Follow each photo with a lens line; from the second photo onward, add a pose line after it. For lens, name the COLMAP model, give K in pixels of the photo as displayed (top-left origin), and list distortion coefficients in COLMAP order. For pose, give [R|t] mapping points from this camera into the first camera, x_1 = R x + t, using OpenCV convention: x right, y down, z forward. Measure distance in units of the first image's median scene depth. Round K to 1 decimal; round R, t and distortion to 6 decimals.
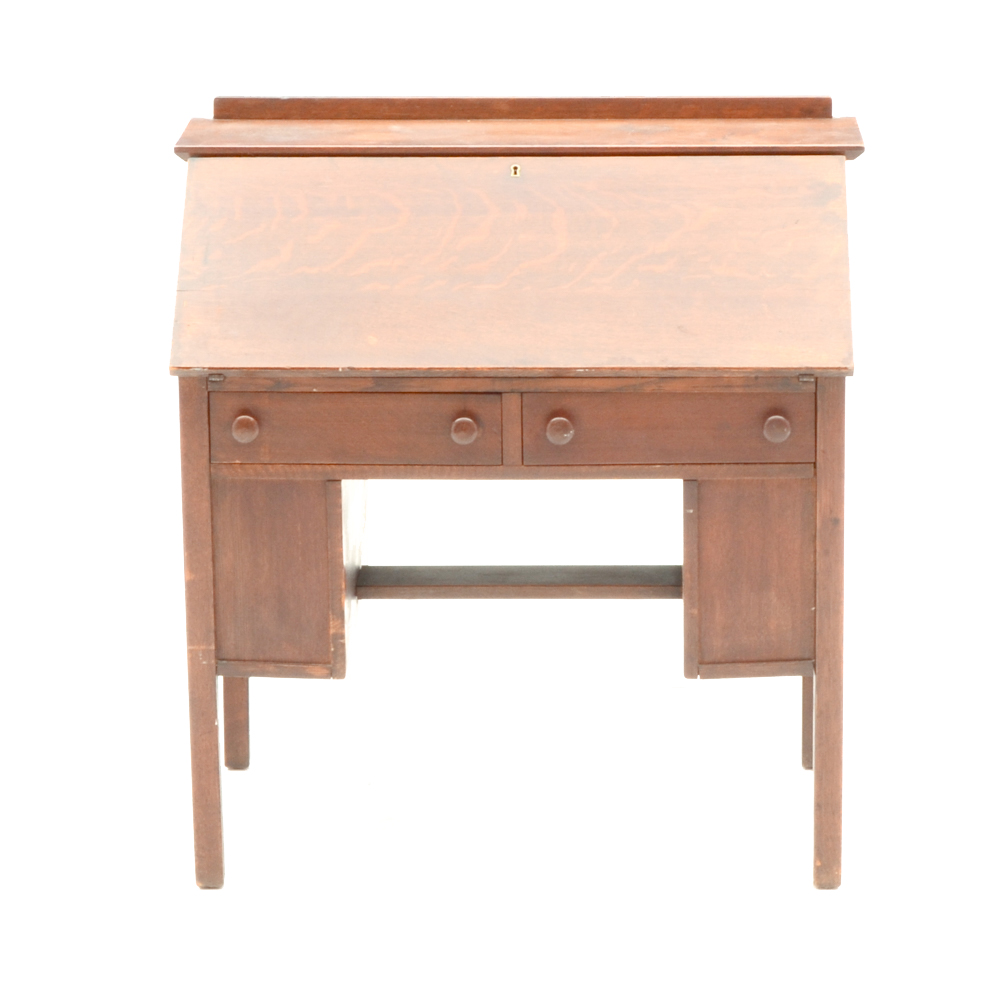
lens RADIAL K [[4362.7, 0, 501.0], [0, 4362.7, 497.8], [0, 0, 1]] dist [-0.399250, 0.000000]
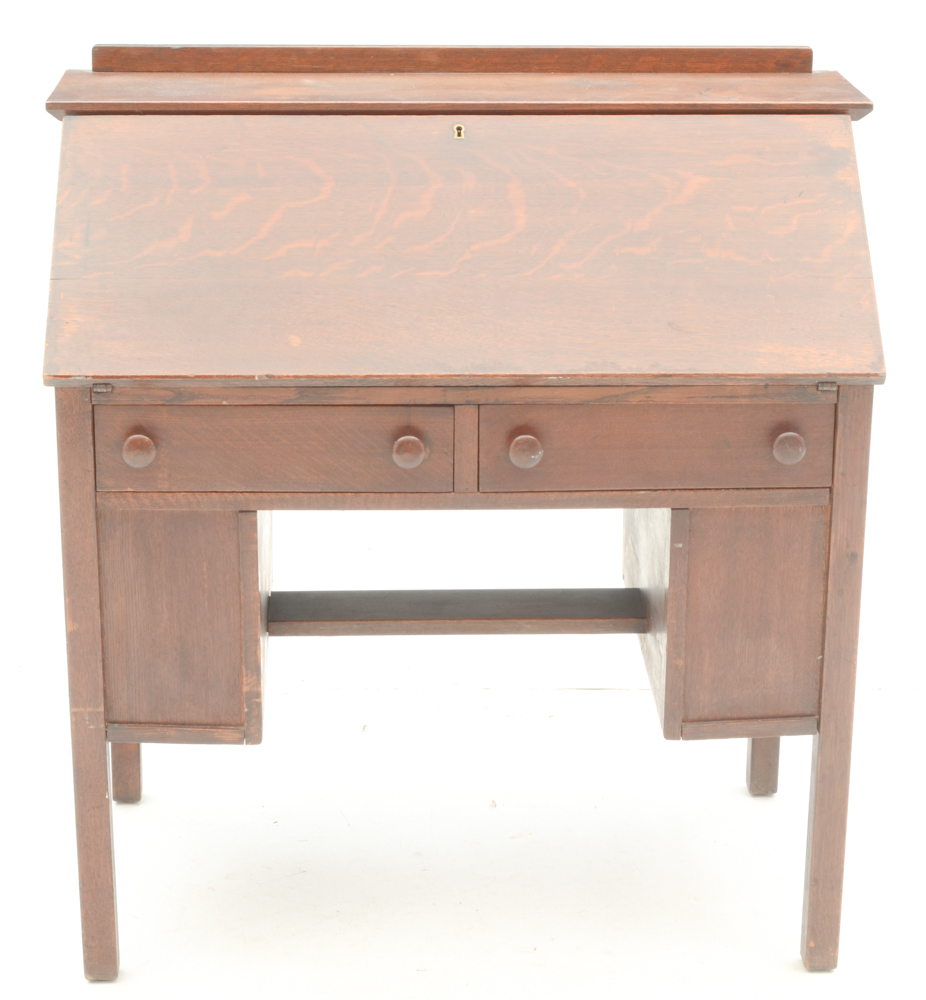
lens RADIAL K [[2633.5, 0, 455.8], [0, 2633.5, 550.1], [0, 0, 1]] dist [-0.095791, 0.000000]
pose [[0.997213, -0.008896, 0.074073, -0.035833], [0.003320, 0.997174, 0.075060, -0.033550], [-0.074531, -0.074605, 0.994424, 0.501190]]
